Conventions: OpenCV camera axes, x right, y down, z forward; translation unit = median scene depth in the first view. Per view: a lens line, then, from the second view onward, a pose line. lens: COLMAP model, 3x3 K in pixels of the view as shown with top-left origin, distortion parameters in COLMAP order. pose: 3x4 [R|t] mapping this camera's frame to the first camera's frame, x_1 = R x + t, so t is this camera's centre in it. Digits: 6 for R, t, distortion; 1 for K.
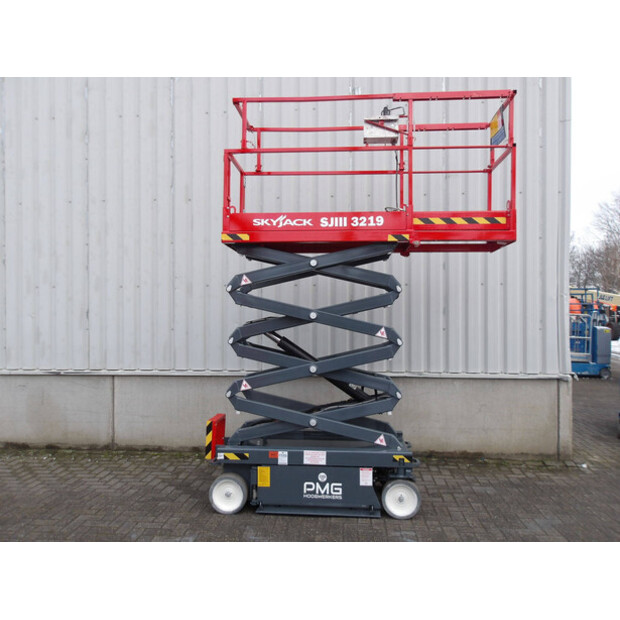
lens RADIAL K [[508.4, 0, 310.1], [0, 508.4, 307.8], [0, 0, 1]] dist [0.007551, 0.001954]
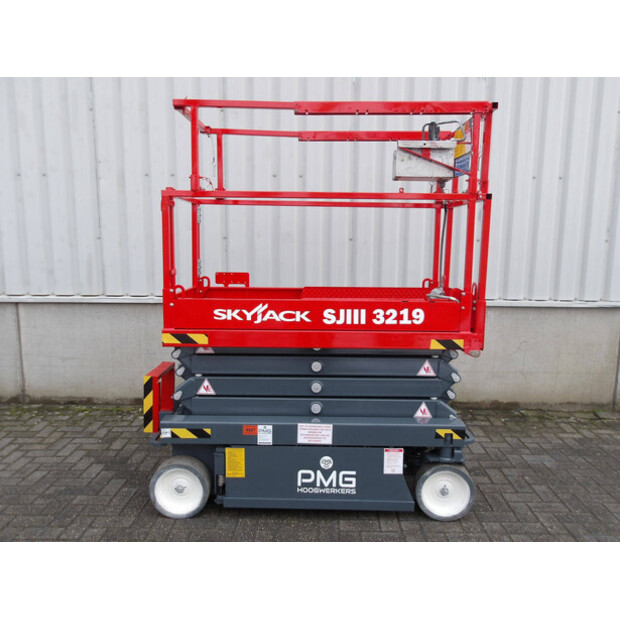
lens RADIAL K [[508.4, 0, 310.2], [0, 508.4, 309.1], [0, 0, 1]] dist [0.007551, 0.001954]
pose [[0.997347, -0.001520, 0.072785, -0.039931], [-0.009870, 0.987727, 0.155880, 0.035951], [-0.072128, -0.156185, 0.985091, 0.363498]]
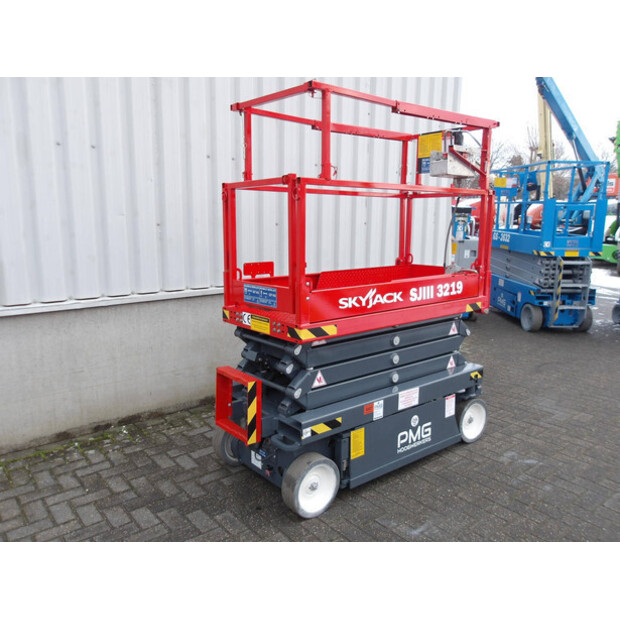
lens RADIAL K [[508.4, 0, 310.7], [0, 508.4, 309.8], [0, 0, 1]] dist [0.007551, 0.001954]
pose [[0.724022, -0.119831, 0.679288, -0.532638], [-0.014094, 0.982019, 0.188257, 0.030850], [-0.689633, -0.145876, 0.709314, 0.552668]]
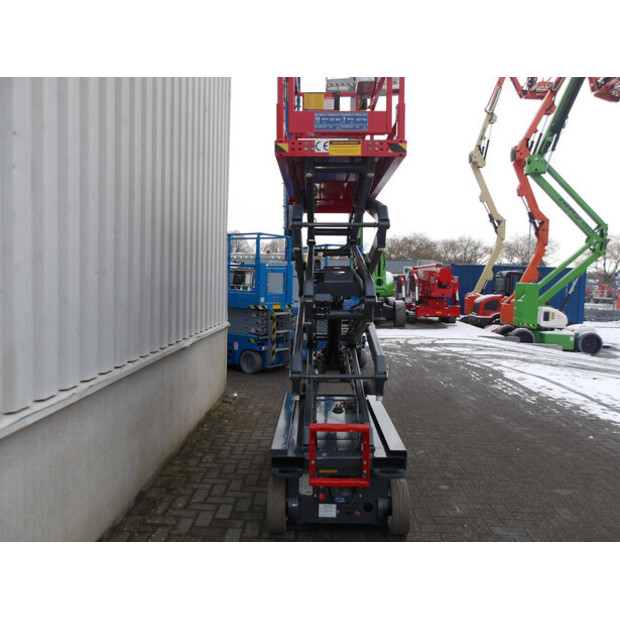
lens RADIAL K [[508.4, 0, 308.6], [0, 508.4, 308.2], [0, 0, 1]] dist [0.007551, 0.001954]
pose [[-0.059469, -0.056334, 0.996639, -0.822416], [-0.026257, 0.998149, 0.054852, 0.039259], [-0.997885, -0.022906, -0.060838, 1.115395]]
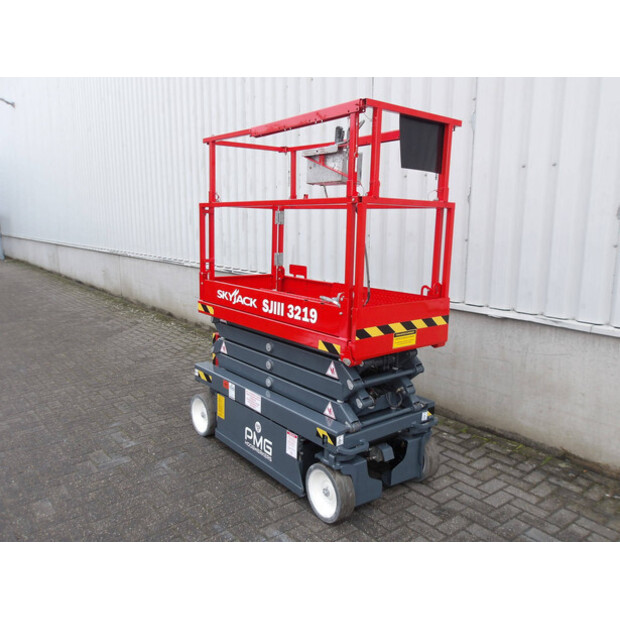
lens RADIAL K [[508.4, 0, 311.3], [0, 508.4, 311.9], [0, 0, 1]] dist [0.007551, 0.001954]
pose [[0.688774, 0.134643, -0.712364, 0.561845], [-0.003315, 0.983177, 0.182624, 0.017387], [0.724969, -0.123425, 0.677633, 0.513582]]
